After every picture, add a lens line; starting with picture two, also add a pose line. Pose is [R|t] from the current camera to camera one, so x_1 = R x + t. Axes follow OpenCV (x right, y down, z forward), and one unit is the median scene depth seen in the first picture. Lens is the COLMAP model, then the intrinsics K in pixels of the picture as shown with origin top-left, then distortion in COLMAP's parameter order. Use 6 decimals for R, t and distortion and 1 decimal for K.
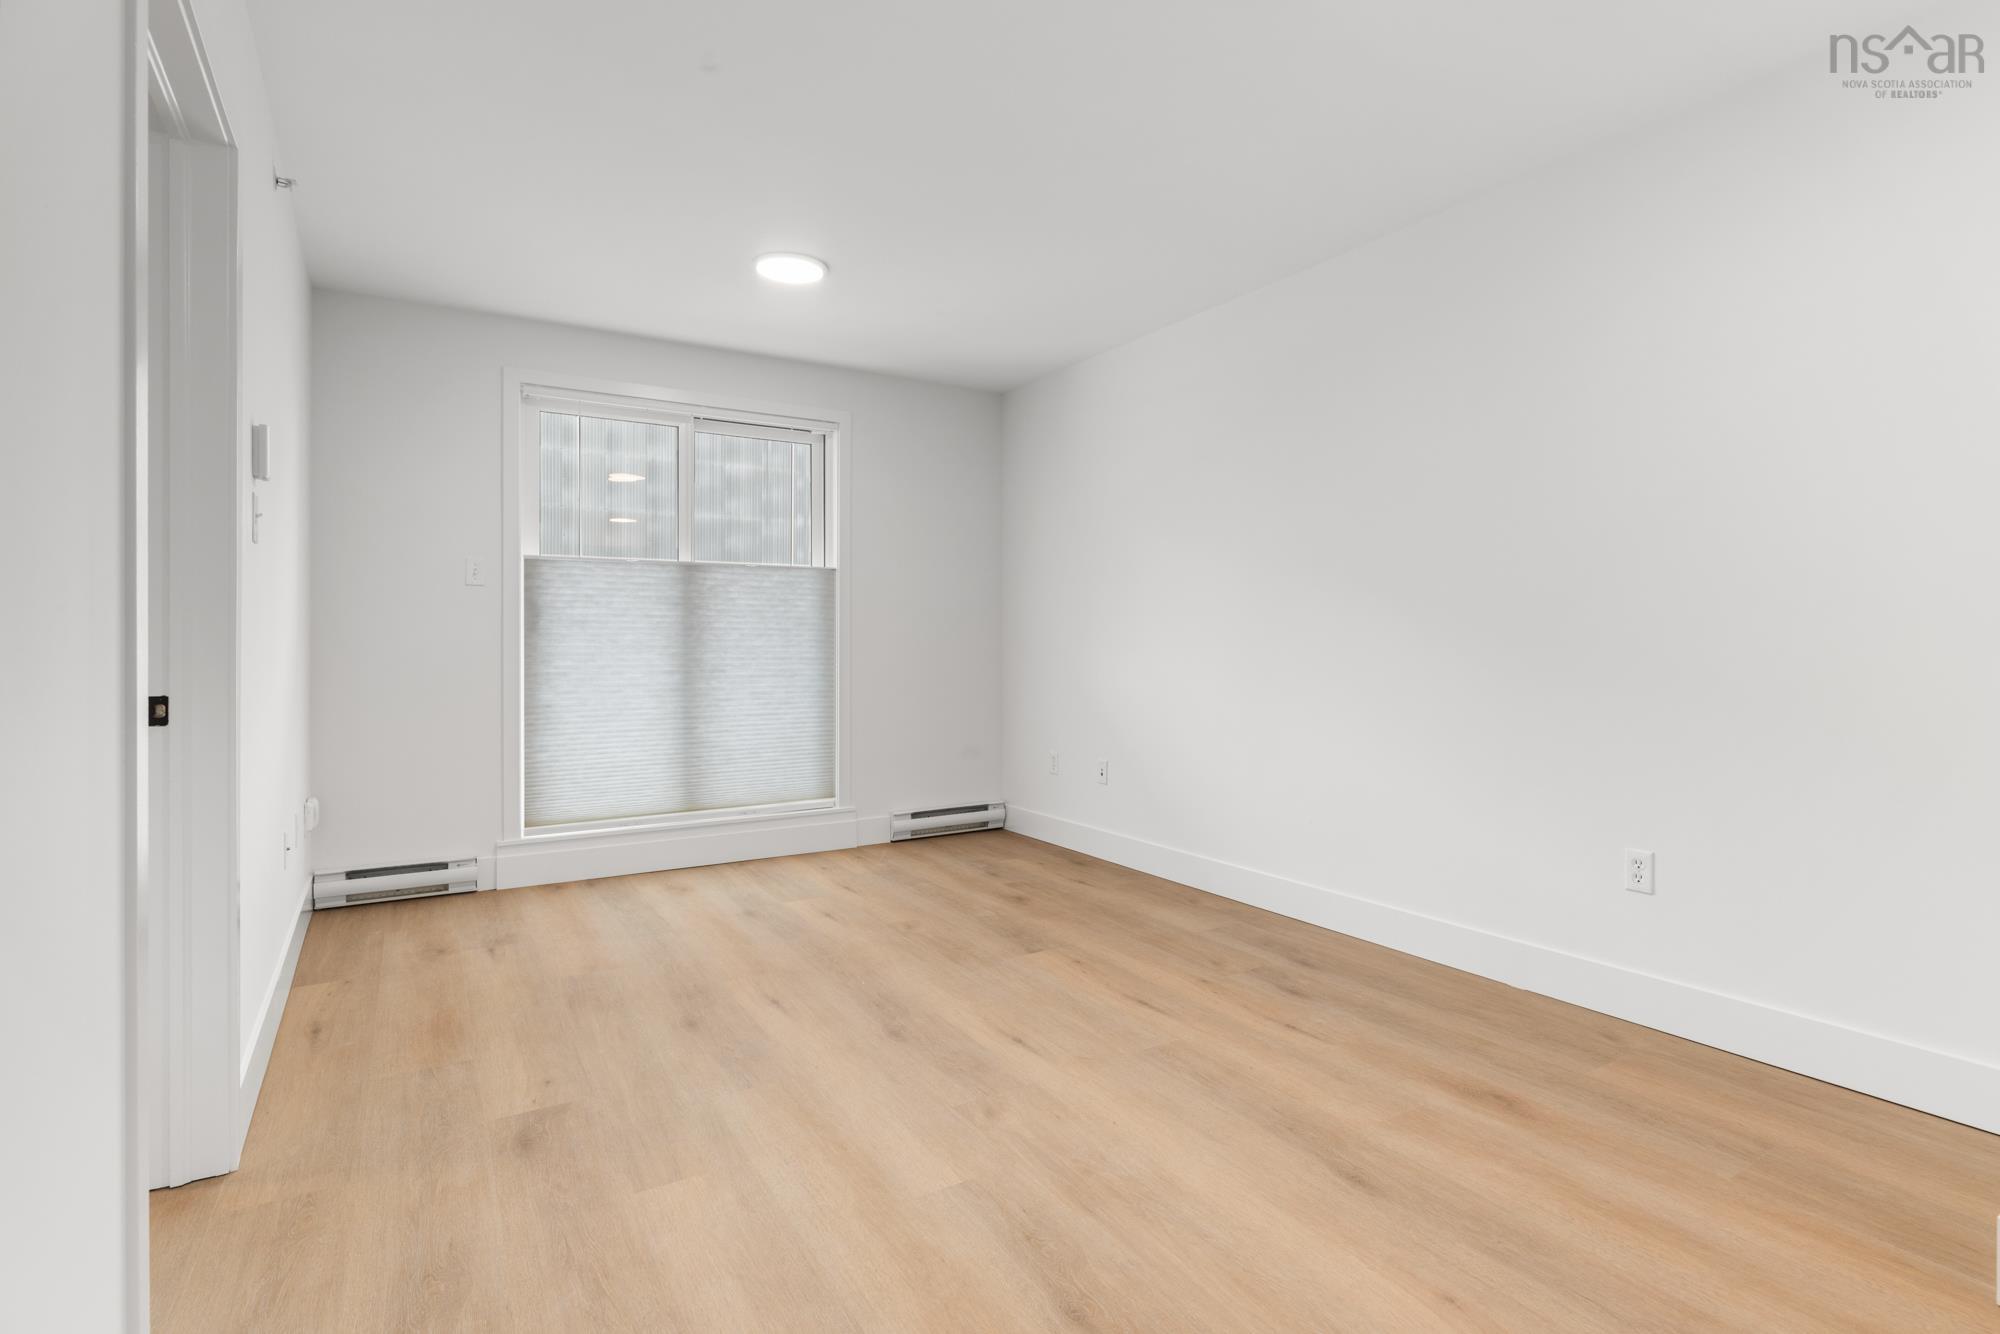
lens RADIAL K [[981.1, 0, 943.6], [0, 981.1, 648.5], [0, 0, 1]] dist [-0.005783, -0.000166]
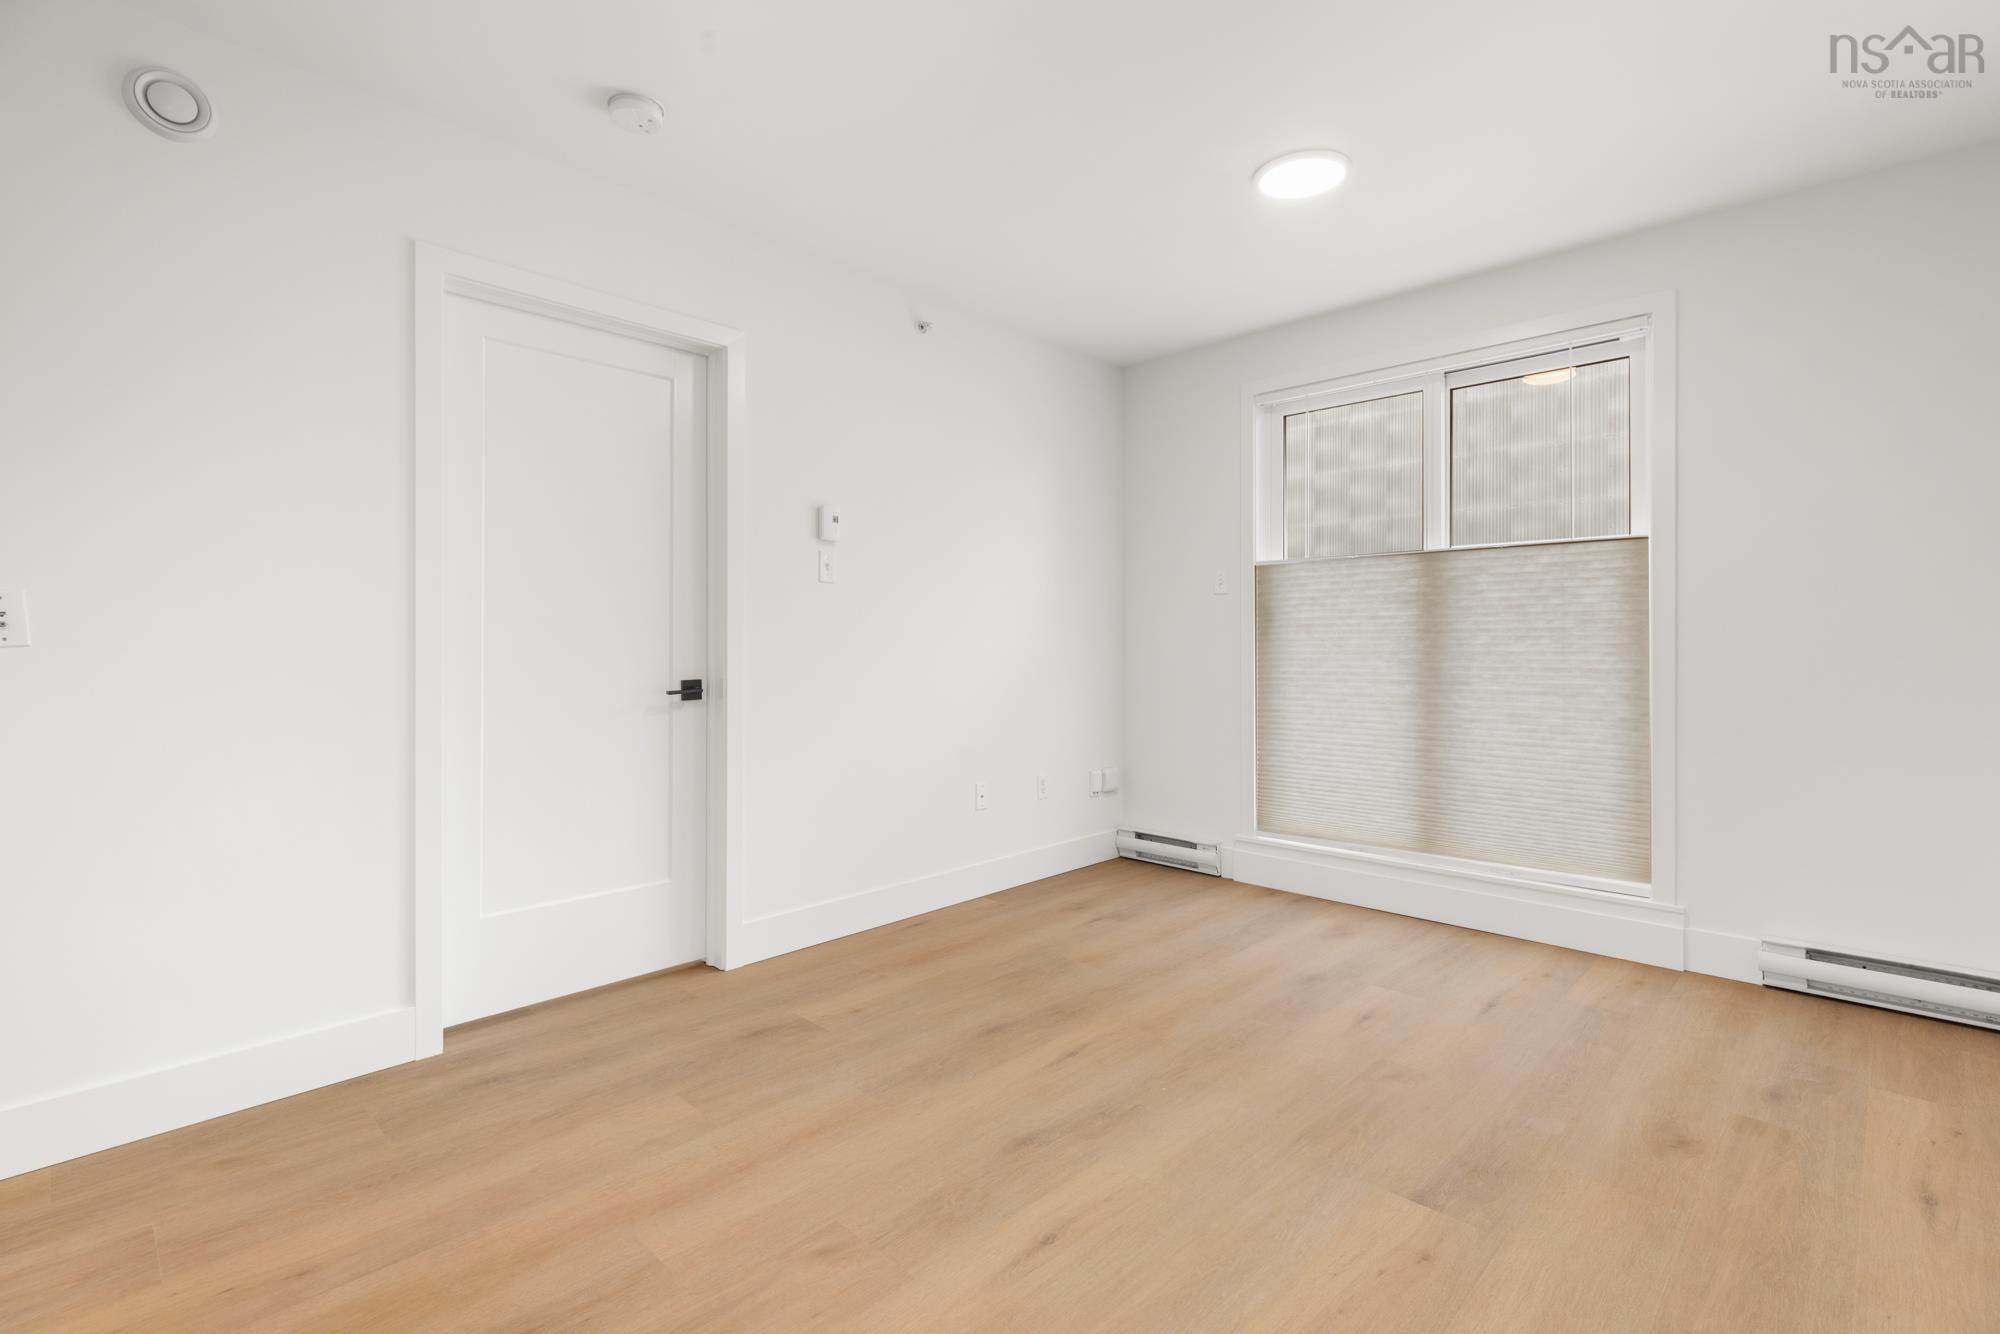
lens RADIAL K [[884.9, 0, 972.1], [0, 884.9, 644.2], [0, 0, 1]] dist [0.003354, 0.000197]
pose [[0.282207, 0.000421, -0.959354, 0.395472], [-0.005676, 0.999983, -0.001231, -0.006515], [0.959337, 0.005793, 0.282204, 0.473438]]
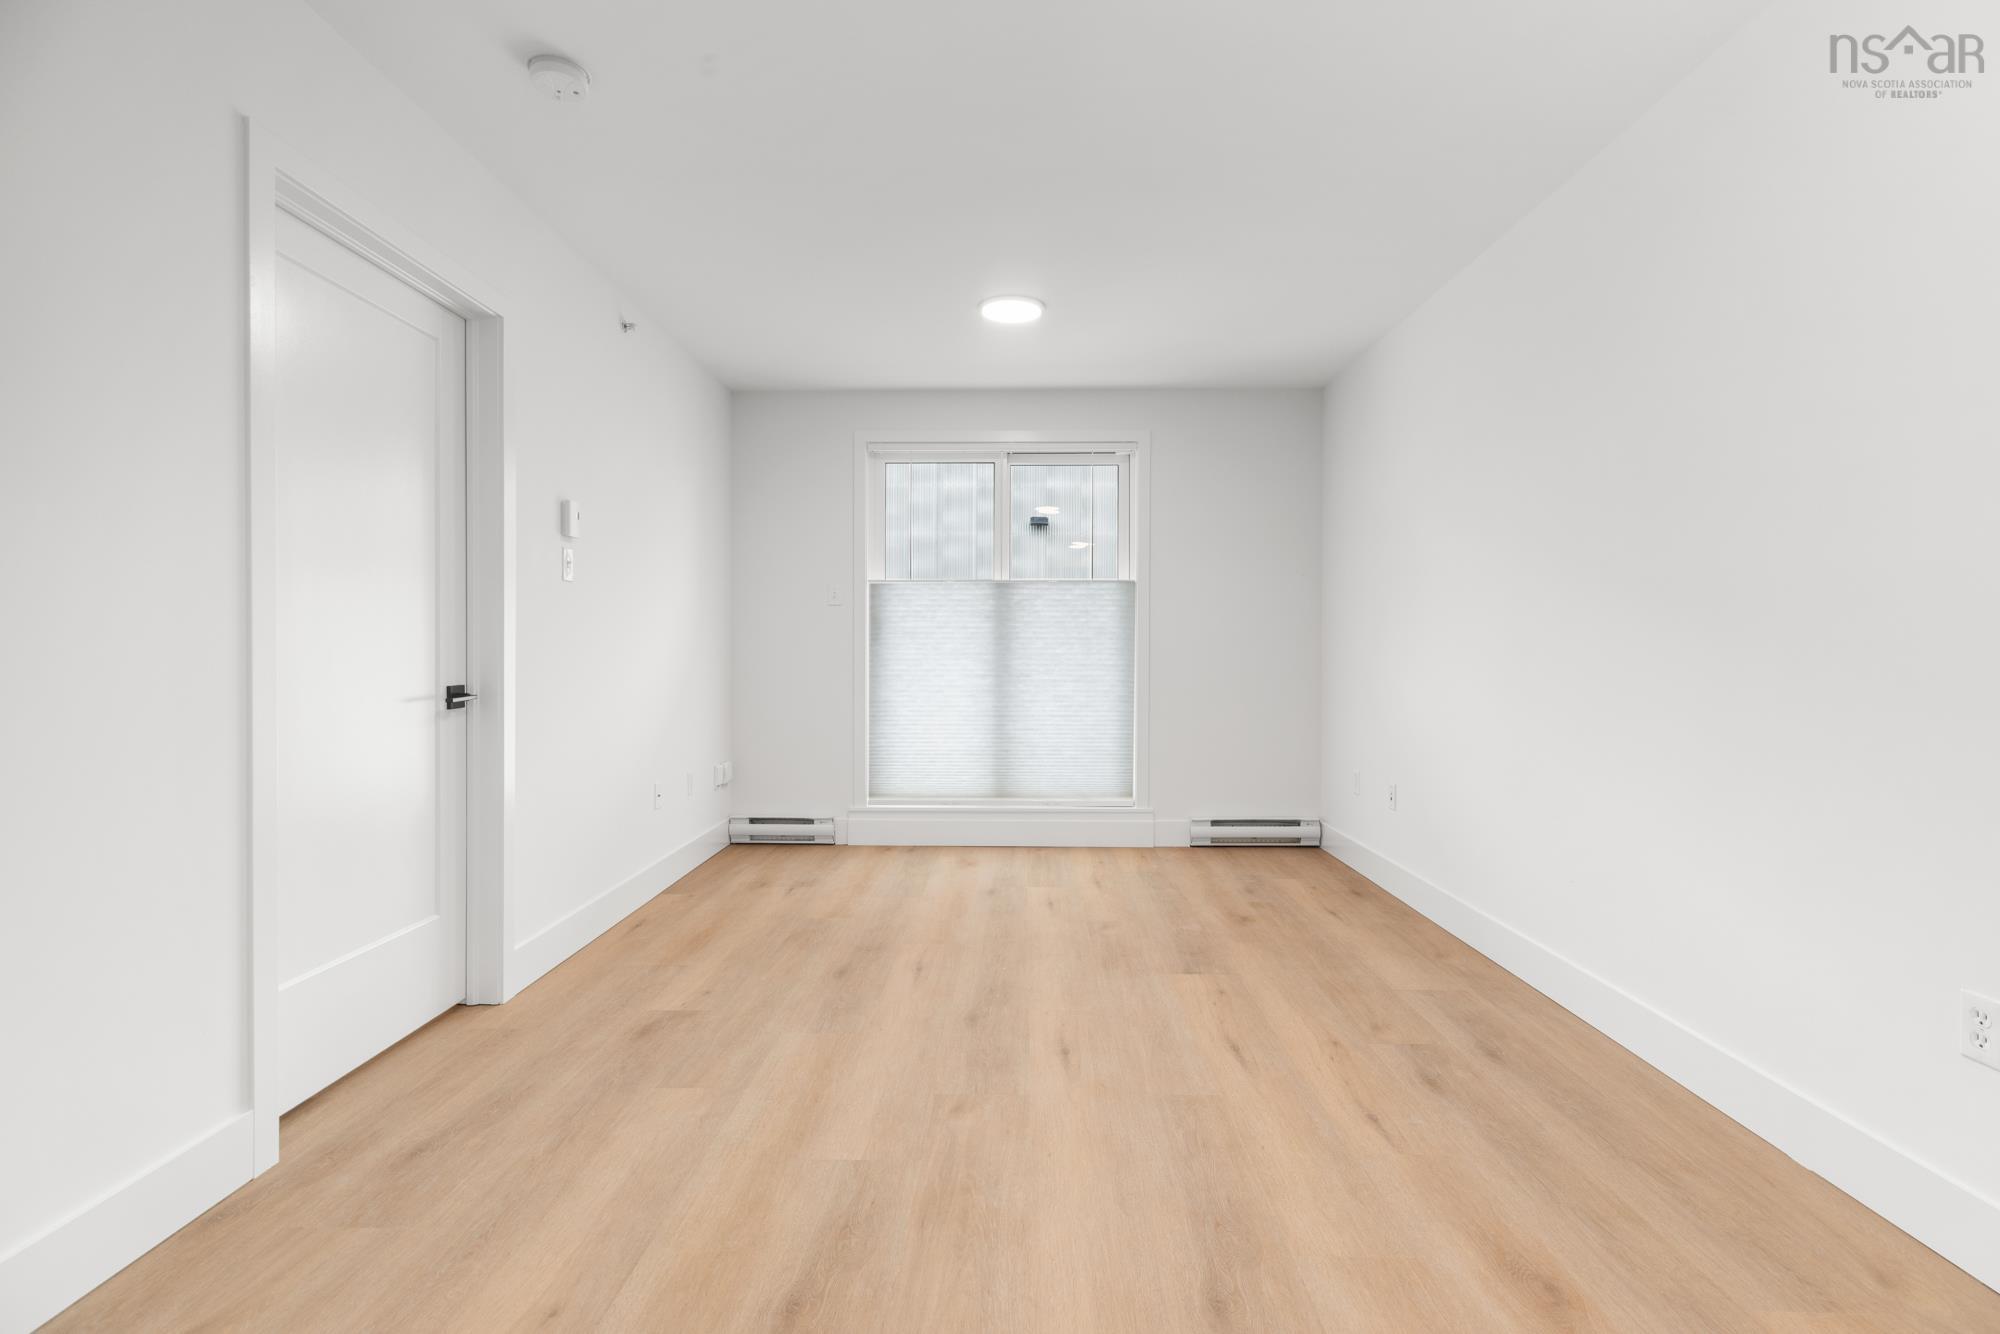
lens RADIAL K [[884.9, 0, 951.0], [0, 884.9, 653.6], [0, 0, 1]] dist [0.003354, 0.000197]
pose [[0.842894, 0.004695, -0.538059, 0.280400], [-0.005597, 0.999984, -0.000043, -0.002069], [0.538050, 0.003048, 0.842907, 0.109992]]
